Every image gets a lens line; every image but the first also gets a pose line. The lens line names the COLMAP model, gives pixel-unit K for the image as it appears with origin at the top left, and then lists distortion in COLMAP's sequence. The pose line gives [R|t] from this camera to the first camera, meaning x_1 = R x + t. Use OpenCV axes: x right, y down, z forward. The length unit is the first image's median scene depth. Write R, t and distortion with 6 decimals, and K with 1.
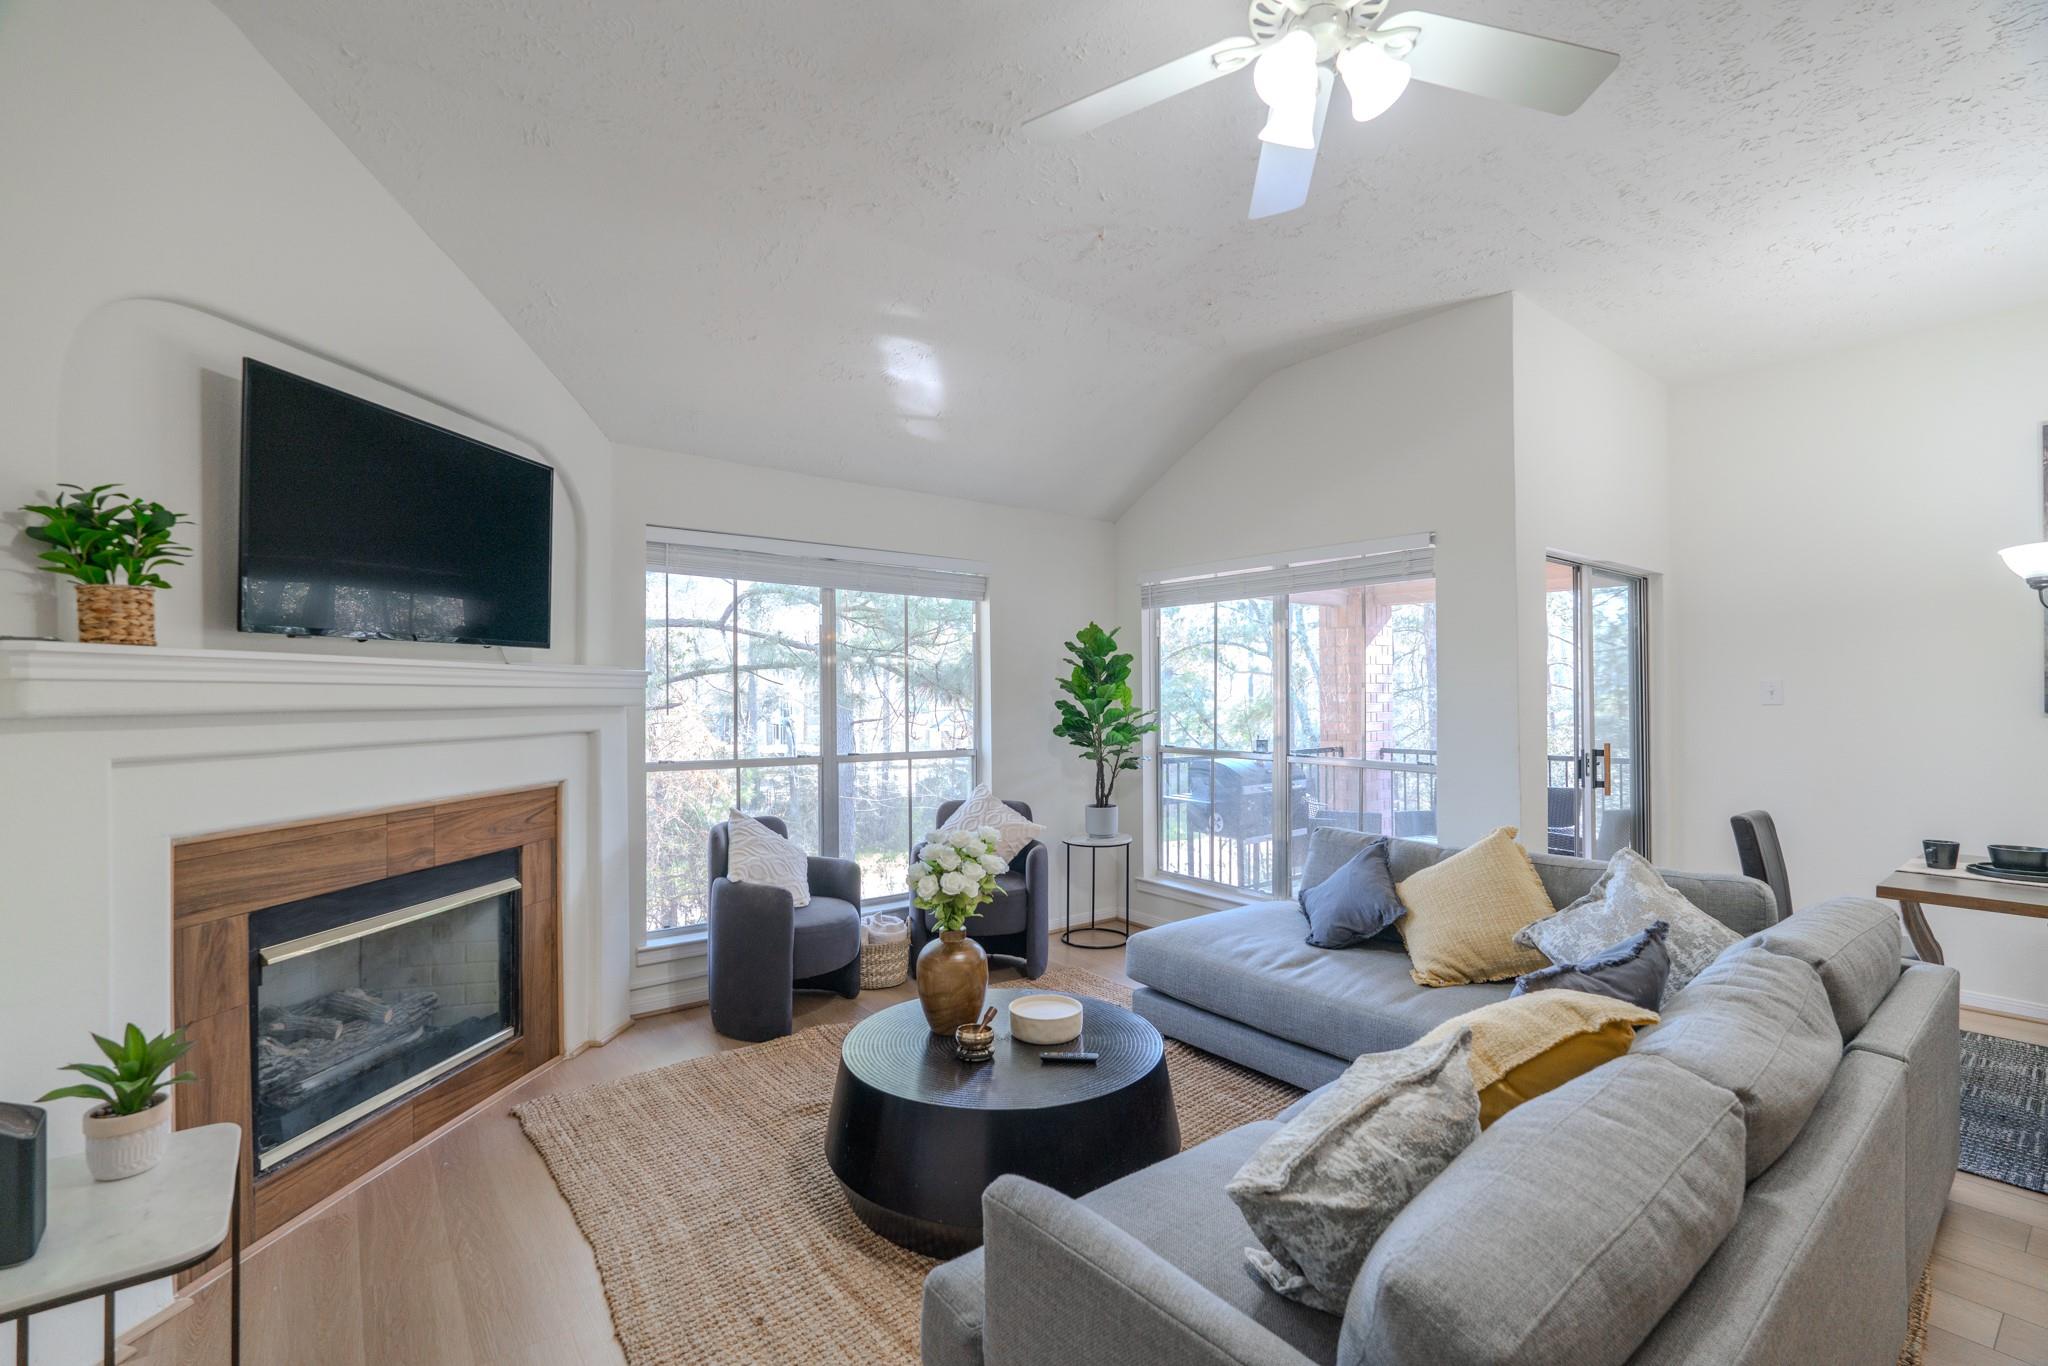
lens RADIAL K [[902.1, 0, 1029.3], [0, 902.1, 688.5], [0, 0, 1]] dist [-0.008189, 0.000072]
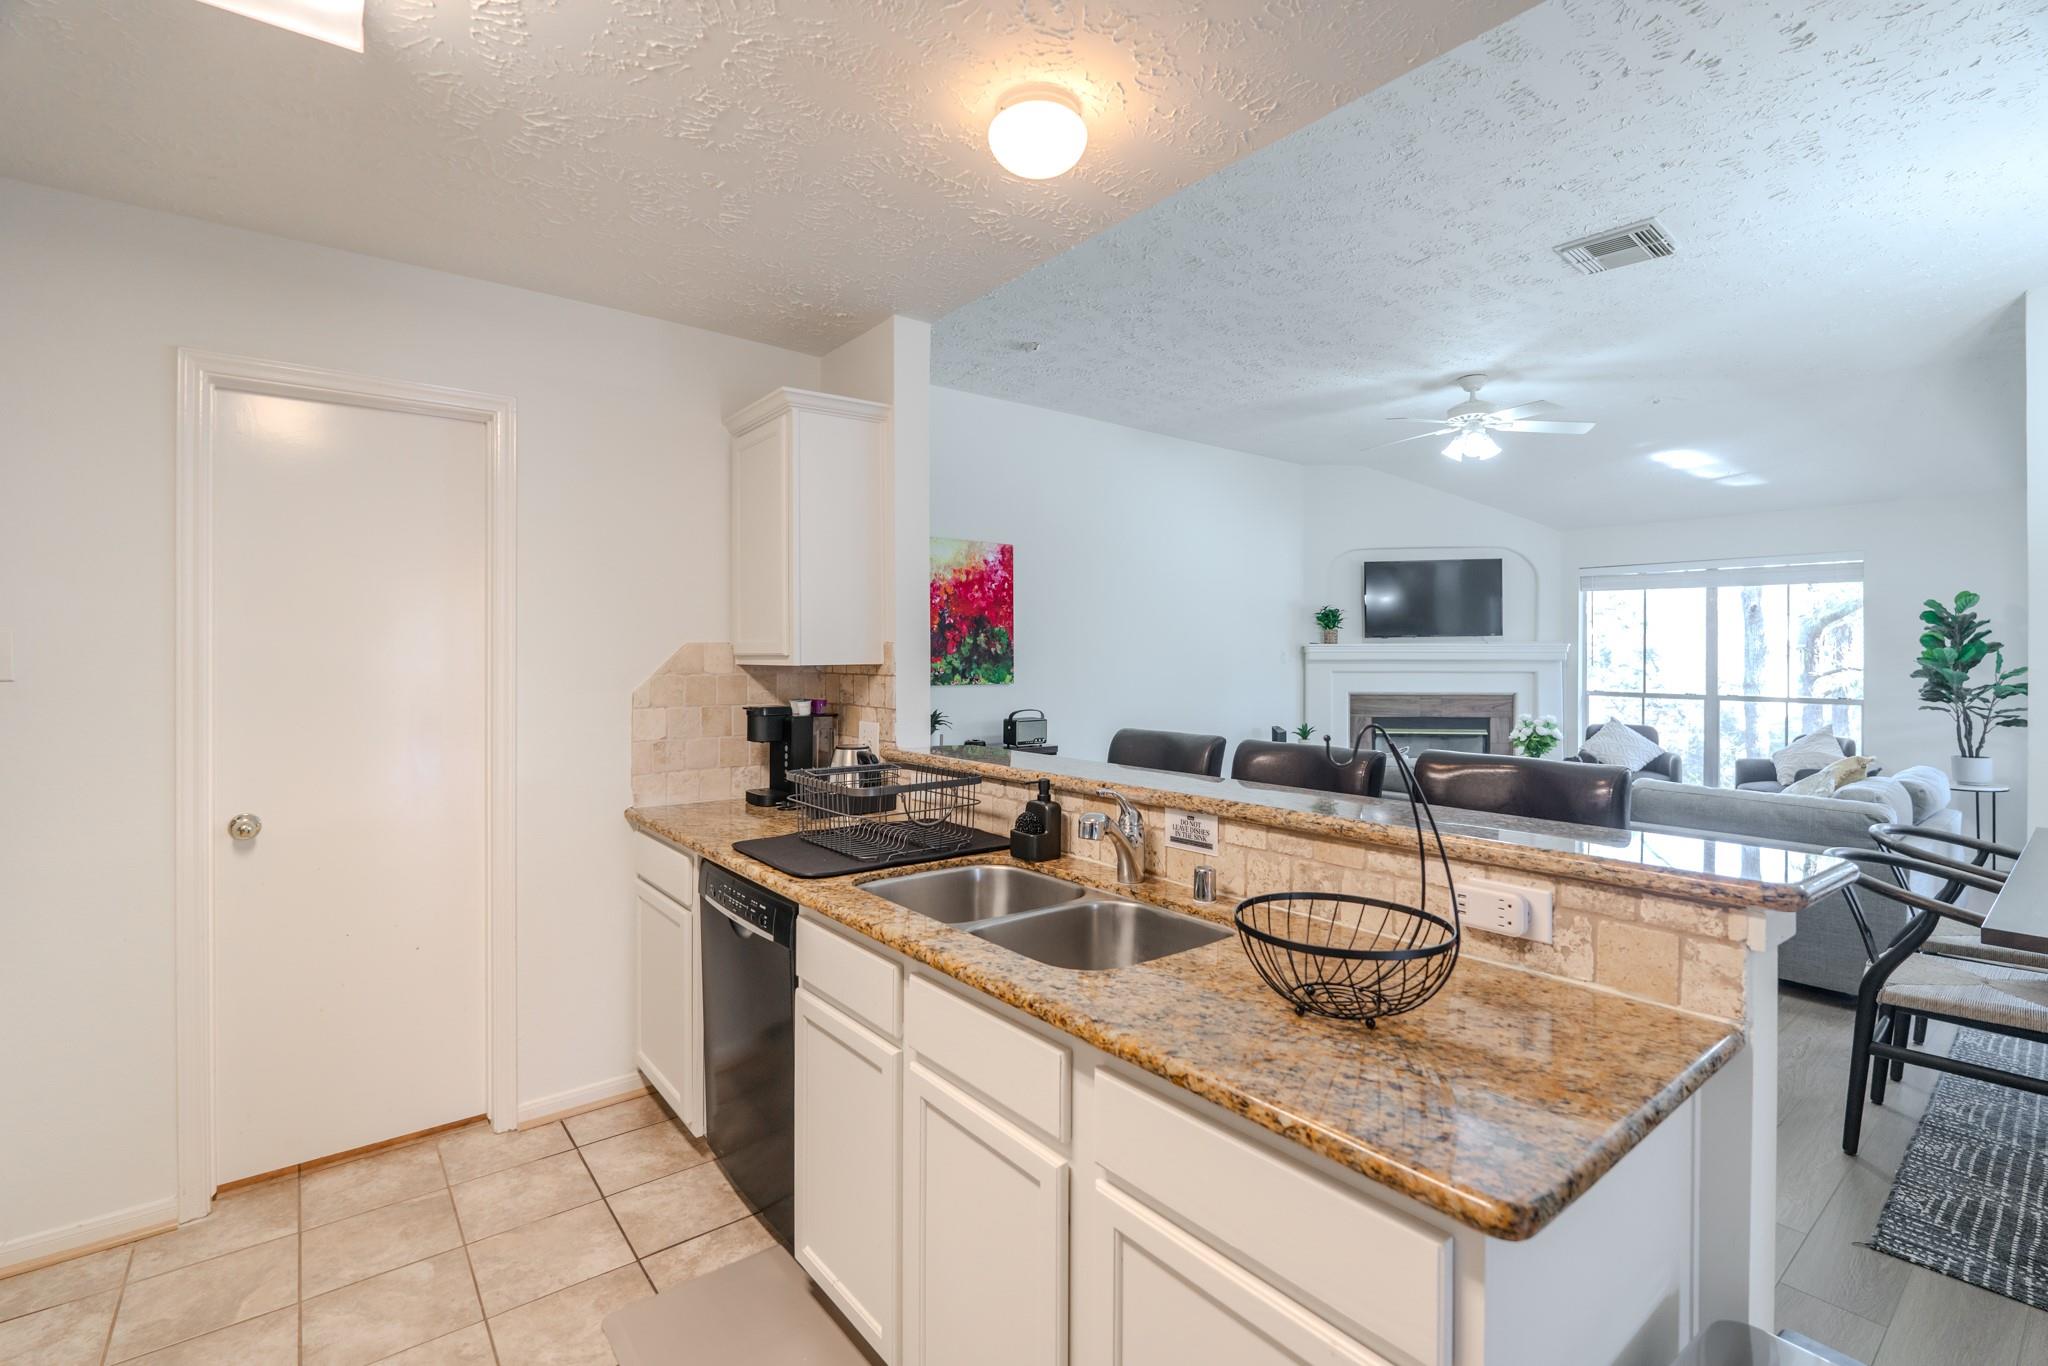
lens RADIAL K [[911.1, 0, 1025.2], [0, 911.1, 652.5], [0, 0, 1]] dist [-0.006334, 0.000019]
pose [[0.010574, 0.000125, -0.999944, 1.764006], [0.006499, 0.999979, 0.000194, -0.008946], [0.999923, -0.006501, 0.010573, -0.259767]]
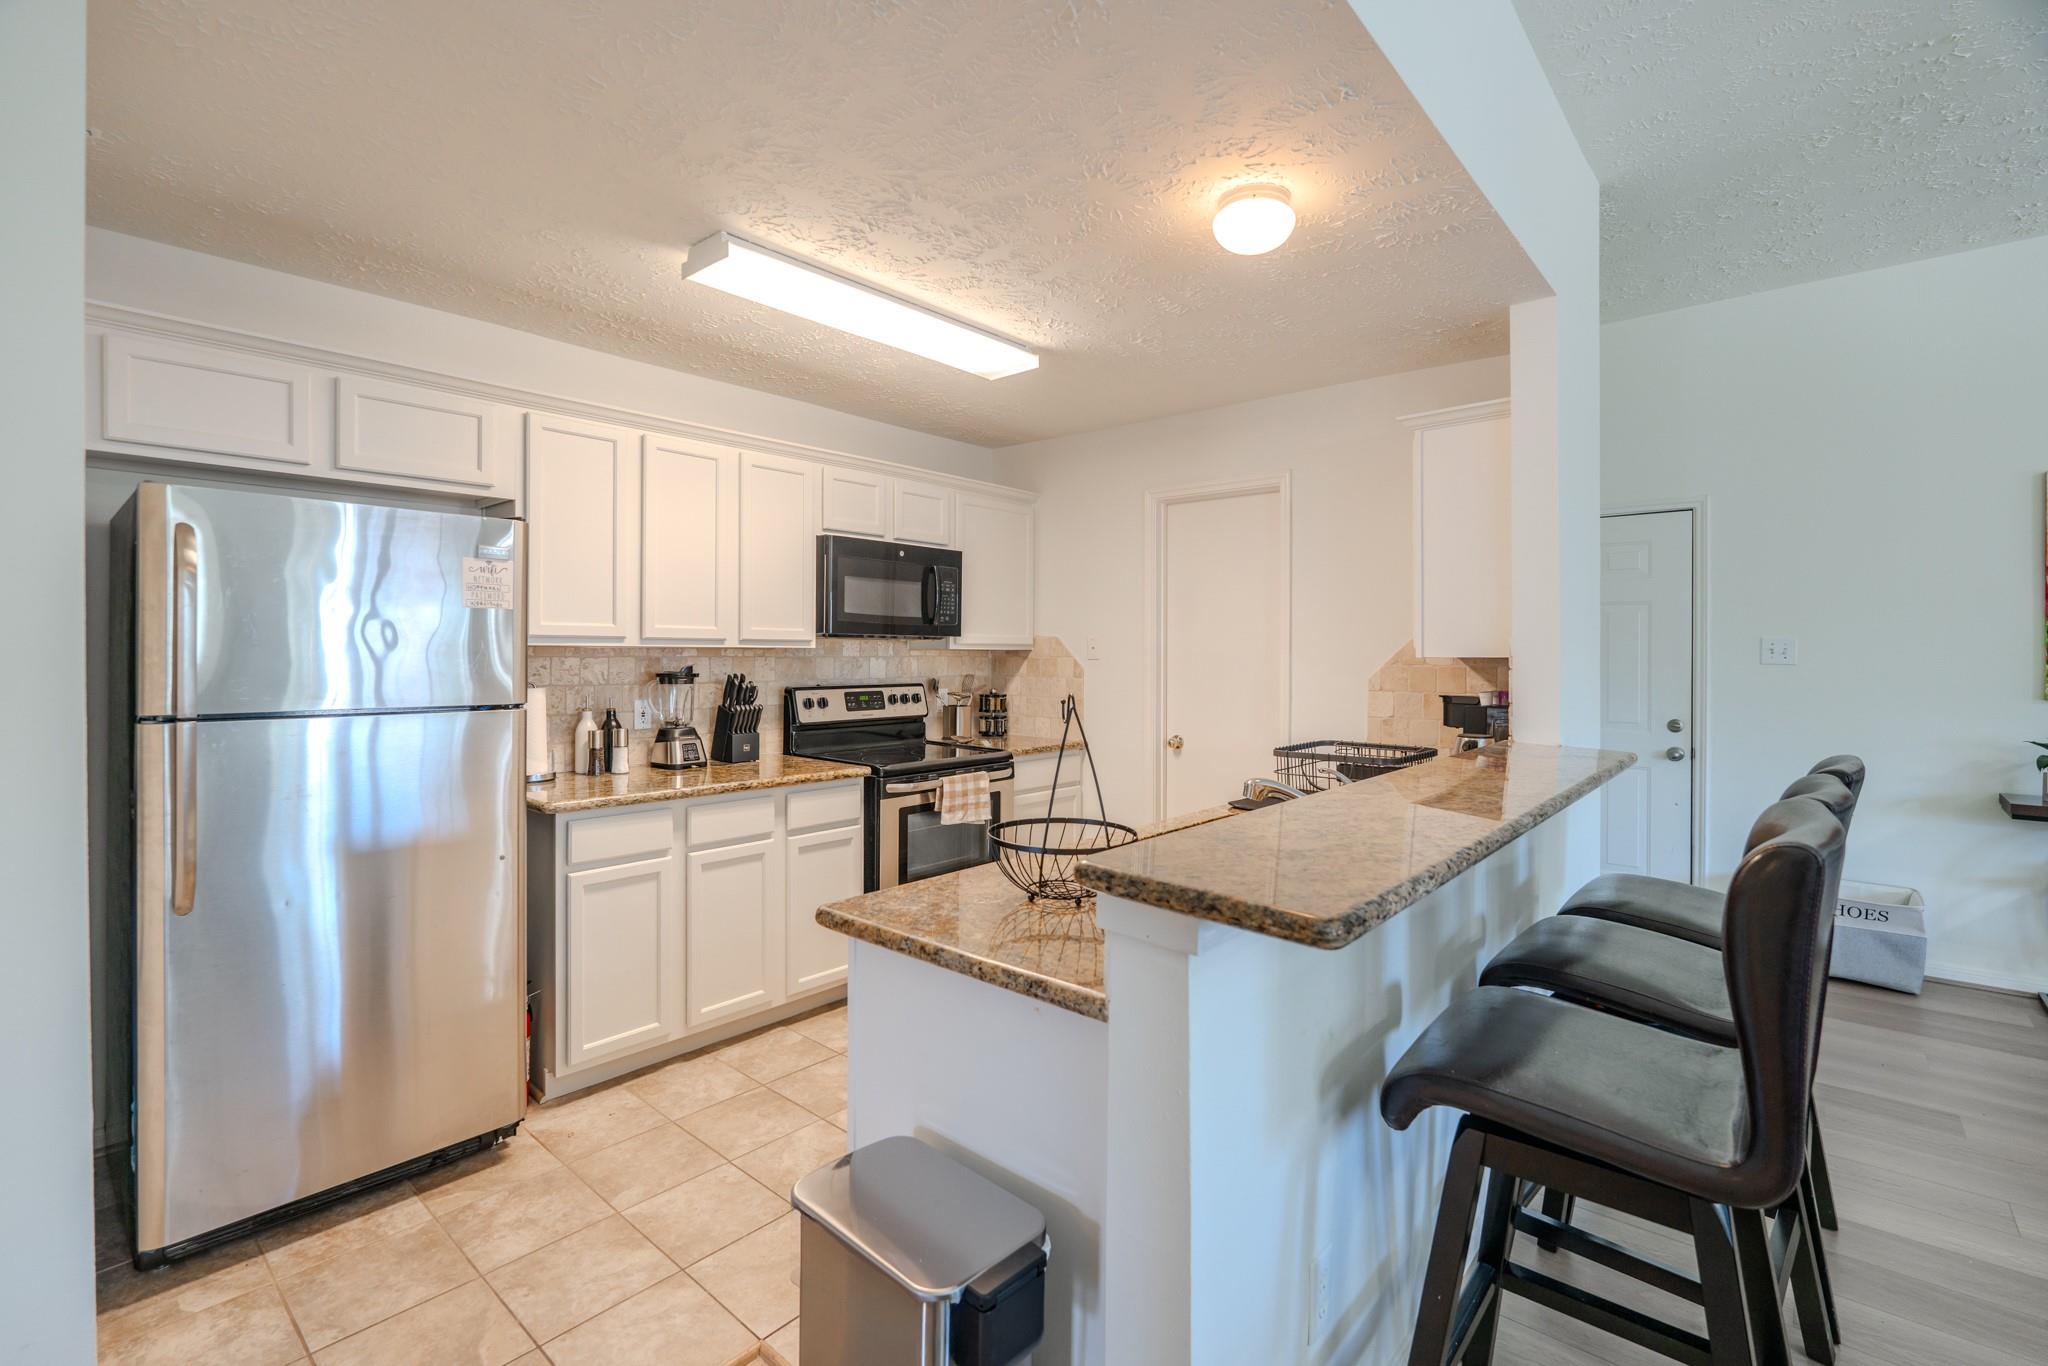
lens RADIAL K [[922.3, 0, 1023.8], [0, 922.3, 650.6], [0, 0, 1]] dist [-0.008690, -0.000092]
pose [[-0.981469, -0.003021, -0.191596, 1.517216], [-0.001966, 0.999982, -0.005693, 0.000817], [0.191610, -0.005211, -0.981457, 0.373295]]
